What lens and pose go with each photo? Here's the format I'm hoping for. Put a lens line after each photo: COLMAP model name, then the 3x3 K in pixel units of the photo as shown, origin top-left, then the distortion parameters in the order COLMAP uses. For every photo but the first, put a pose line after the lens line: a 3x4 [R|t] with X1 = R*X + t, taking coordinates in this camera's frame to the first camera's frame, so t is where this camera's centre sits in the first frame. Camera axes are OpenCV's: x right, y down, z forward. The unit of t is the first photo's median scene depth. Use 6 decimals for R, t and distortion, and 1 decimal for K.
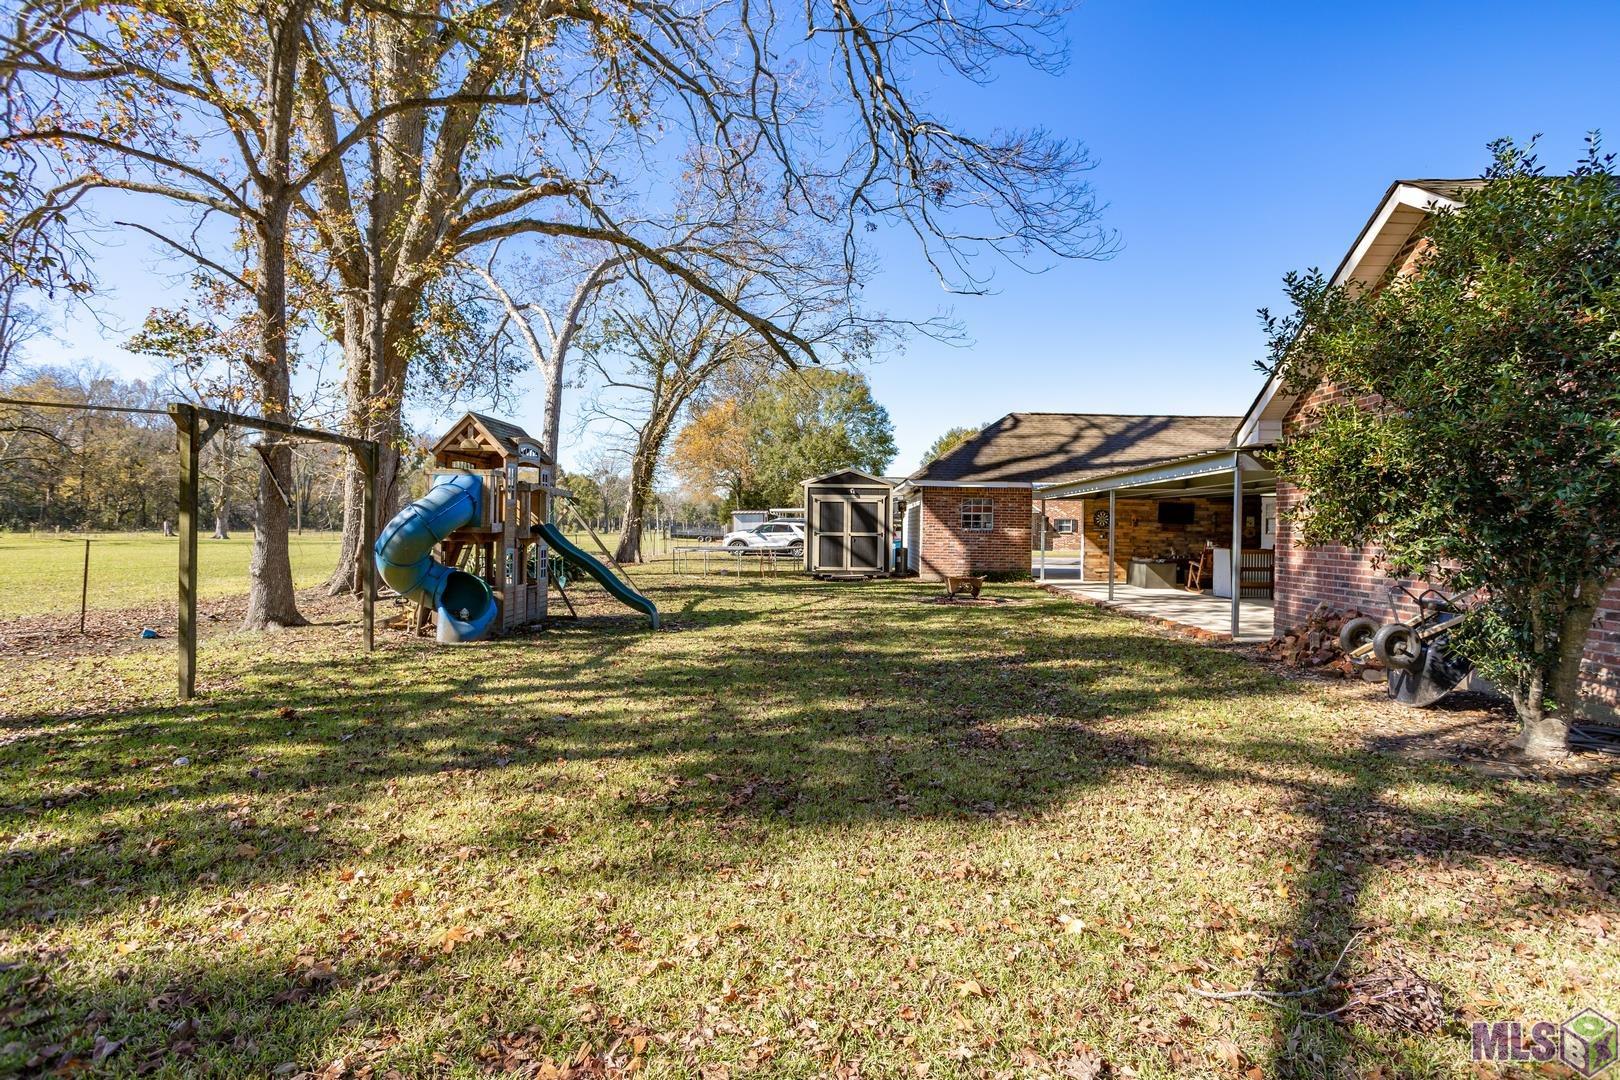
lens RADIAL K [[790.1, 0, 817.5], [0, 790.1, 535.5], [0, 0, 1]] dist [0.003923, 0.001363]
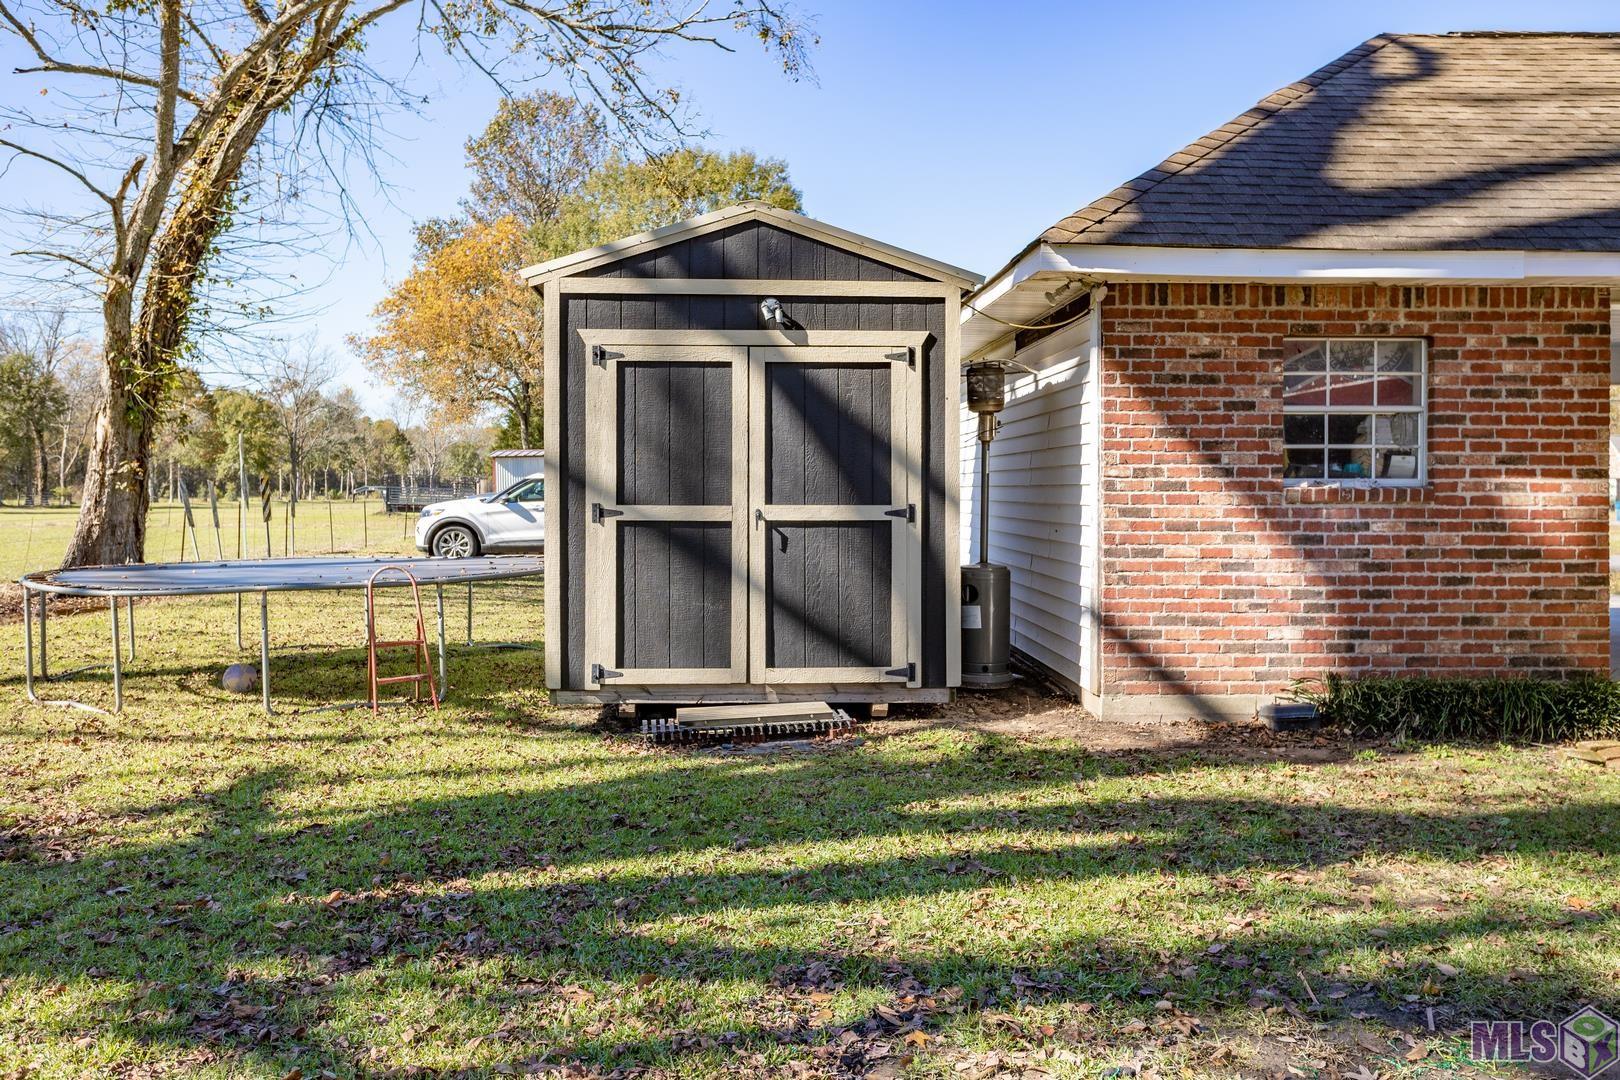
lens RADIAL K [[1401.4, 0, 812.5], [0, 1401.4, 534.0], [0, 0, 1]] dist [-0.017052, -0.002964]
pose [[0.996969, -0.013781, 0.076564, 0.025348], [0.011921, 0.999624, 0.024692, -0.005222], [-0.076875, -0.023705, 0.996759, 0.621582]]
